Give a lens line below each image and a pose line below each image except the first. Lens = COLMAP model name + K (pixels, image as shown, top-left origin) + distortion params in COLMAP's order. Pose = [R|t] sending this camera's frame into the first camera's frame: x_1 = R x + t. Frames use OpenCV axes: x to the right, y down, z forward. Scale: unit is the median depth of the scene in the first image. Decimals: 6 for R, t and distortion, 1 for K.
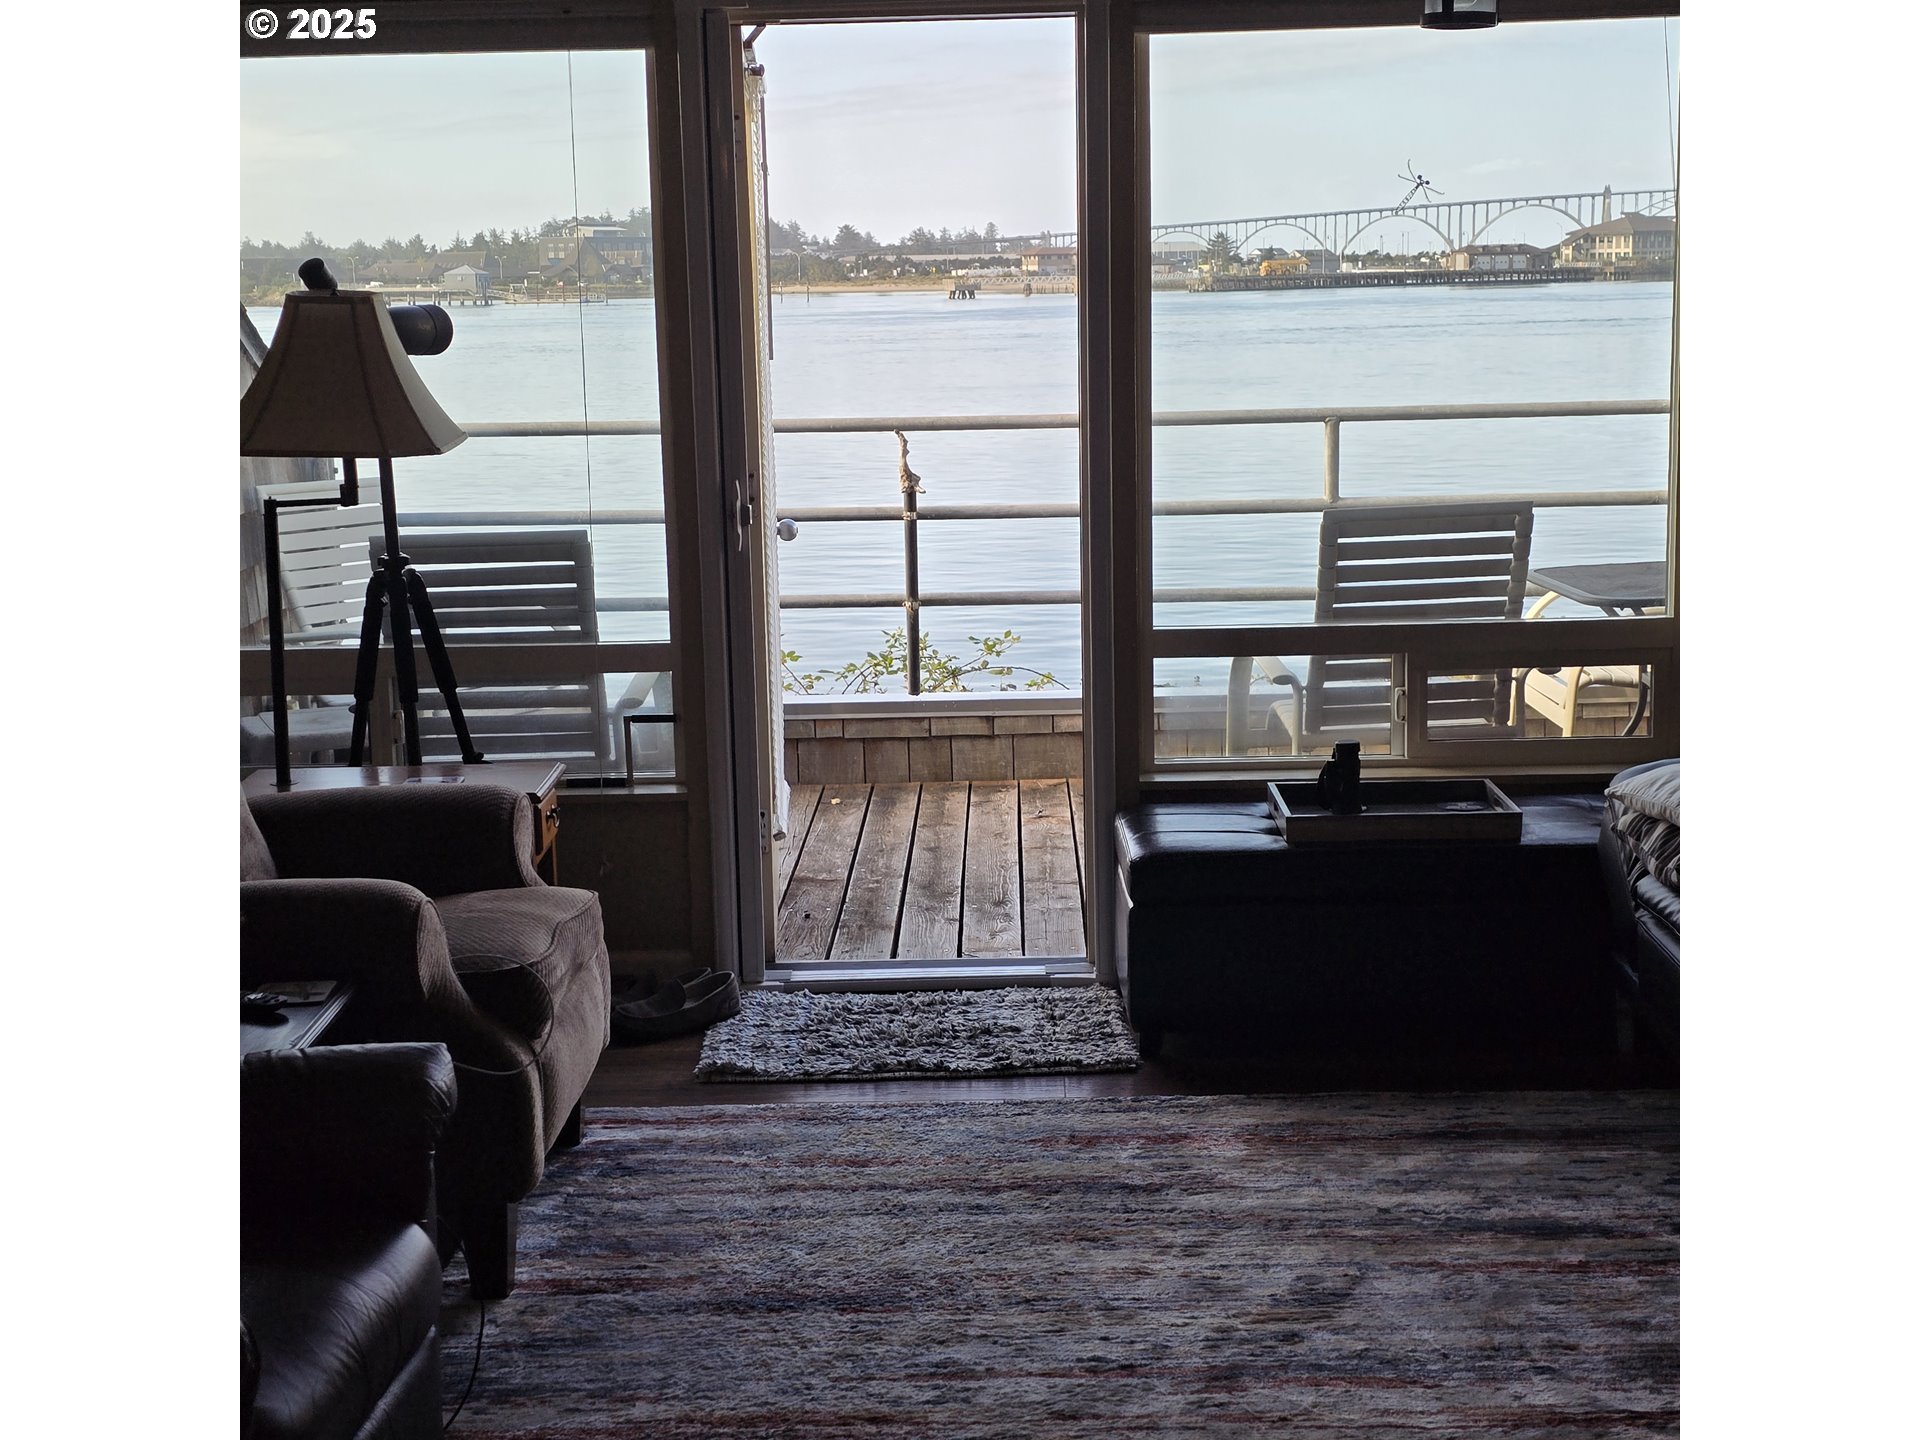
lens RADIAL K [[2539.9, 0, 965.3], [0, 2539.9, 706.4], [0, 0, 1]] dist [0.155839, 0.000000]
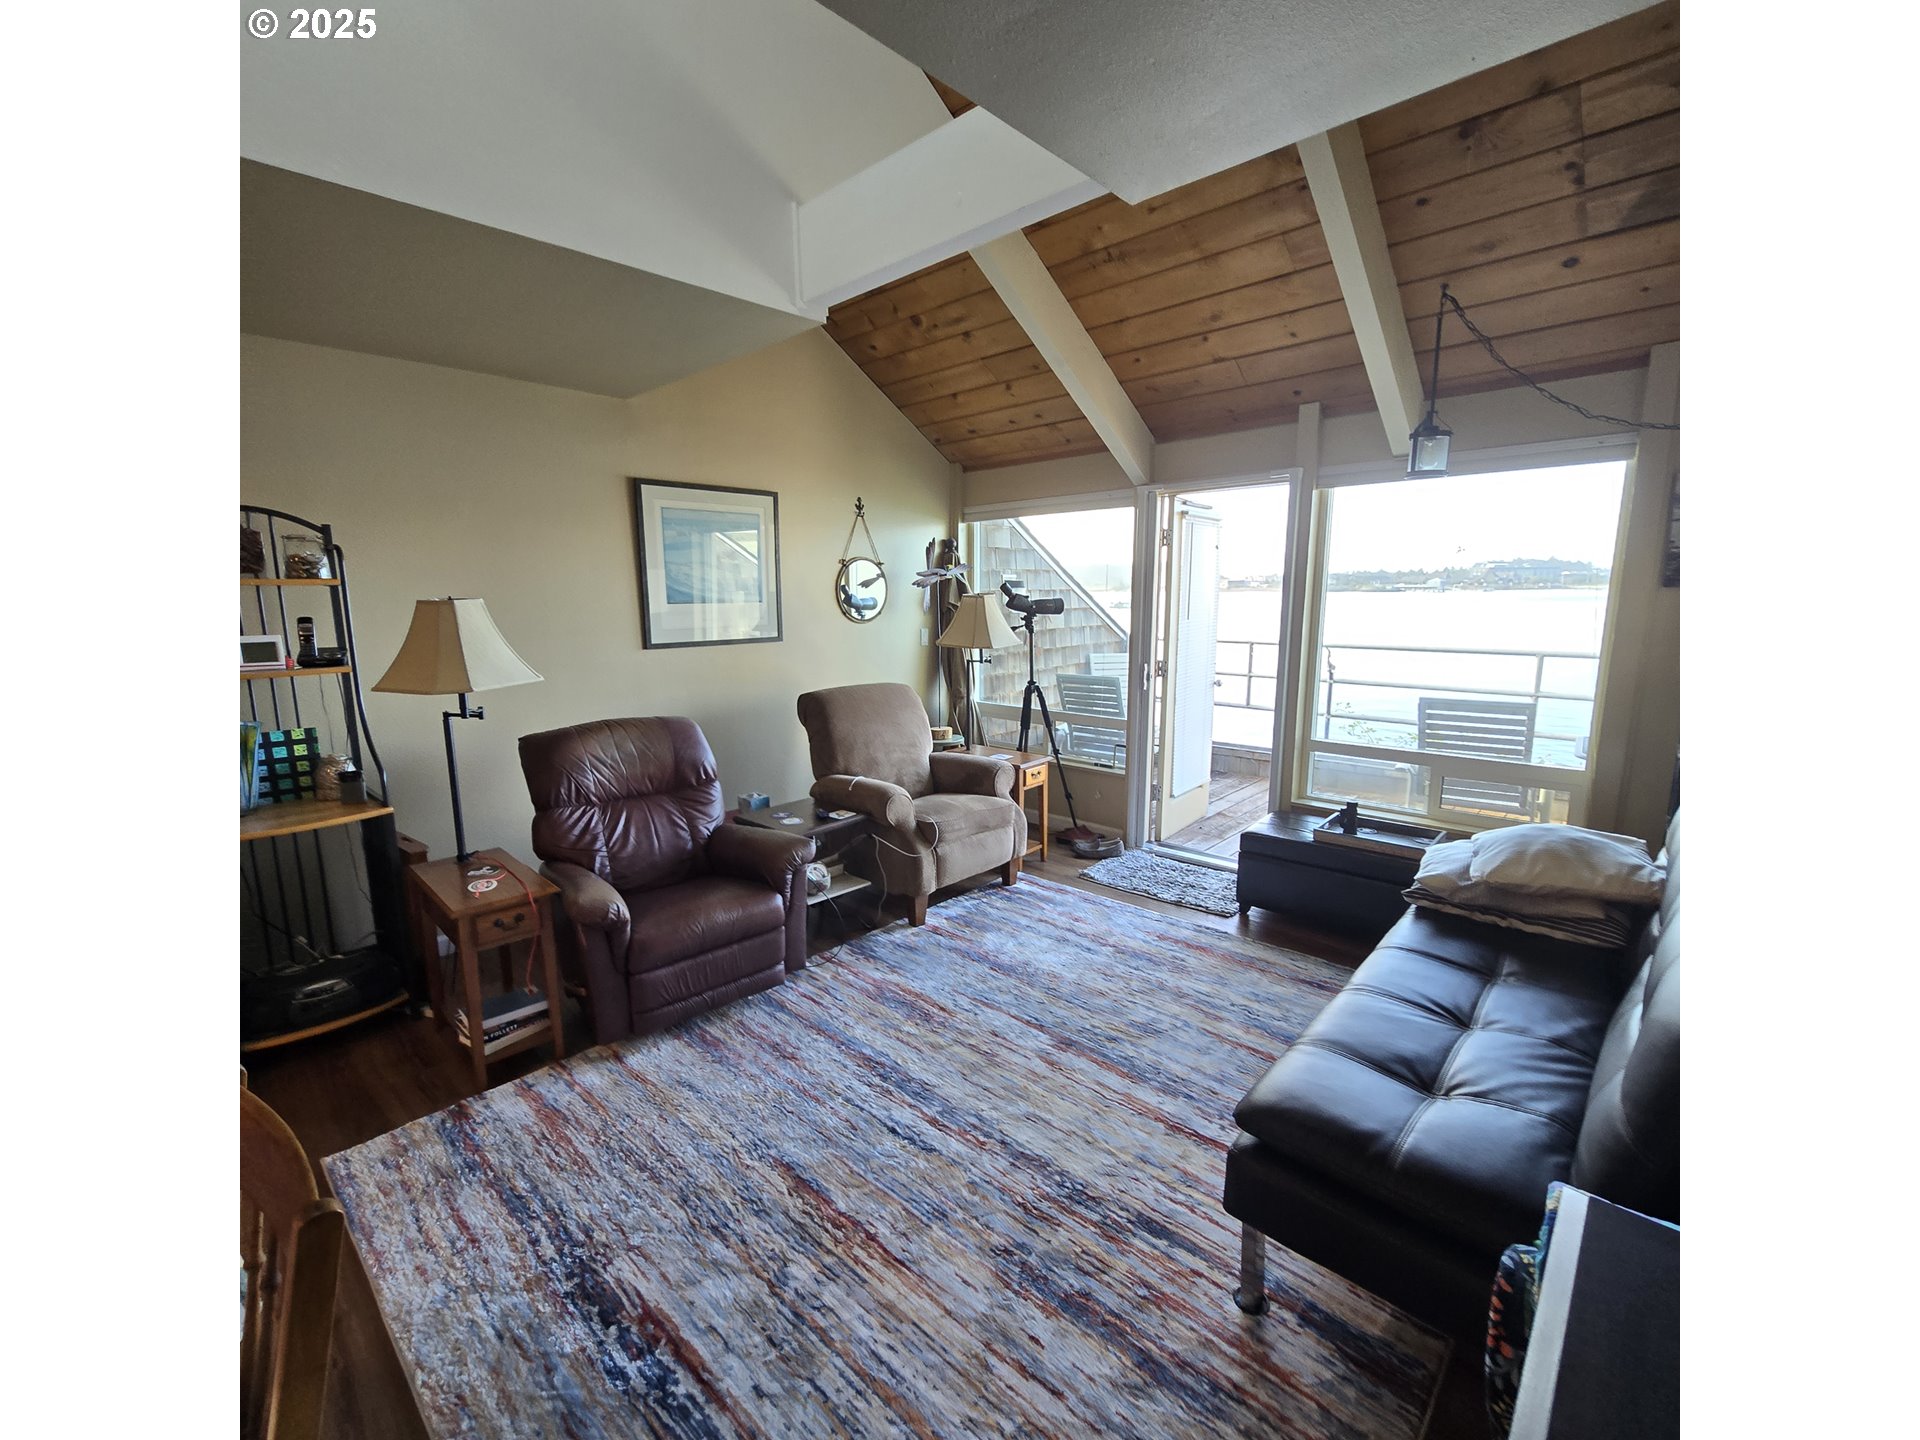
lens RADIAL K [[785.8, 0, 944.7], [0, 785.8, 731.8], [0, 0, 1]] dist [-0.008616, 0.000500]
pose [[0.737427, 0.132332, -0.662337, 0.403425], [-0.116456, 0.990844, 0.068308, -0.062480], [0.665312, 0.026761, 0.746086, 0.301006]]
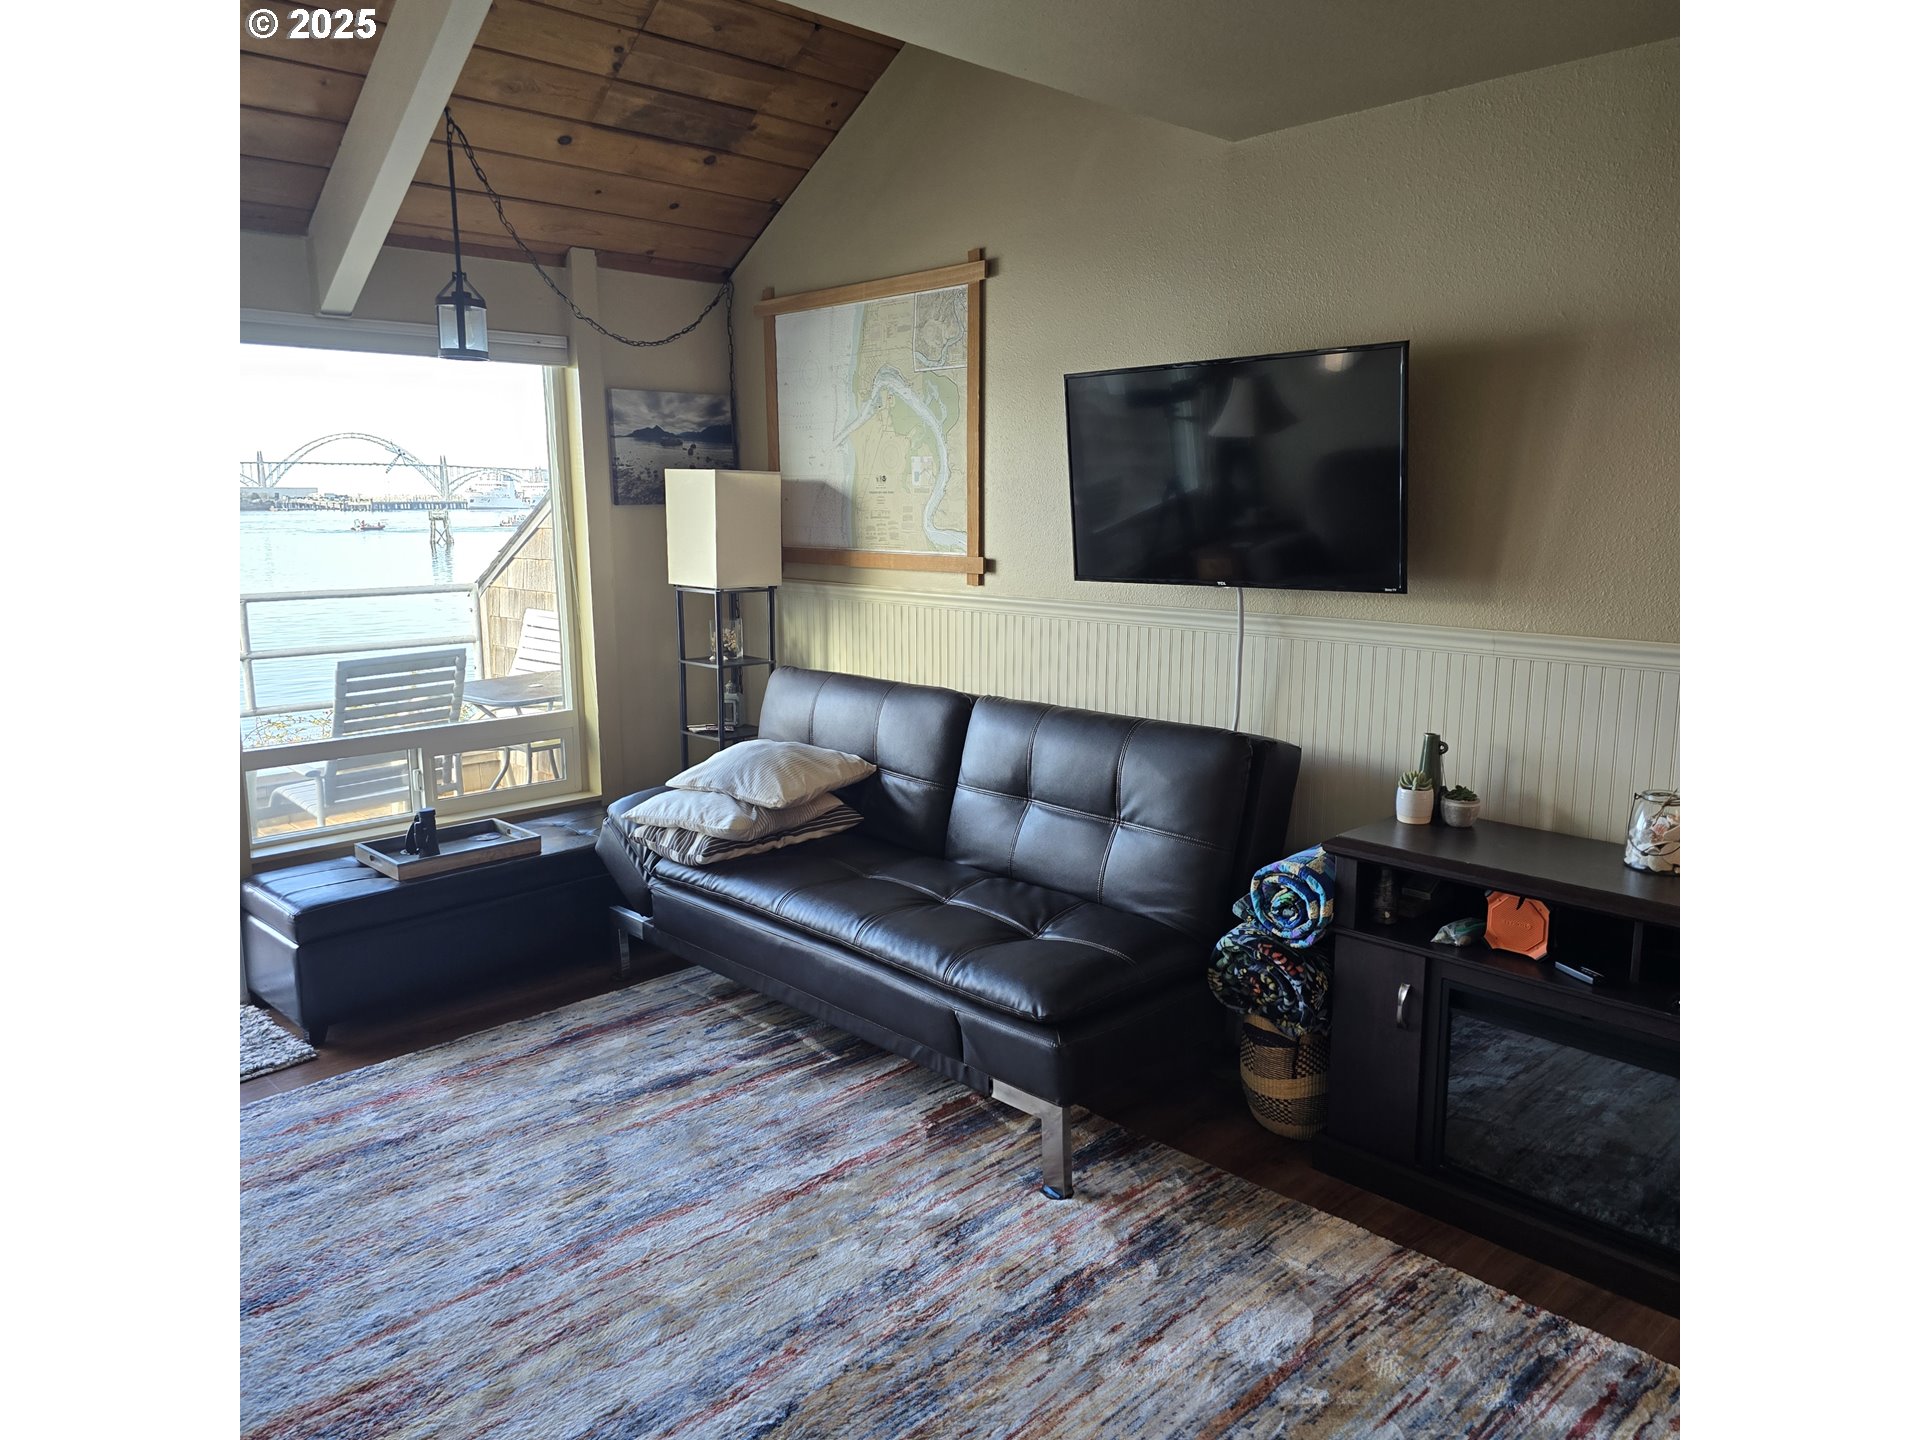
lens RADIAL K [[1295.1, 0, 946.0], [0, 1295.1, 721.3], [0, 0, 1]] dist [0.042715, -0.025648]
pose [[0.710564, -0.105191, 0.695726, -0.209029], [0.110289, 0.993191, 0.037525, -0.041838], [-0.694936, 0.050067, 0.717327, 0.249071]]
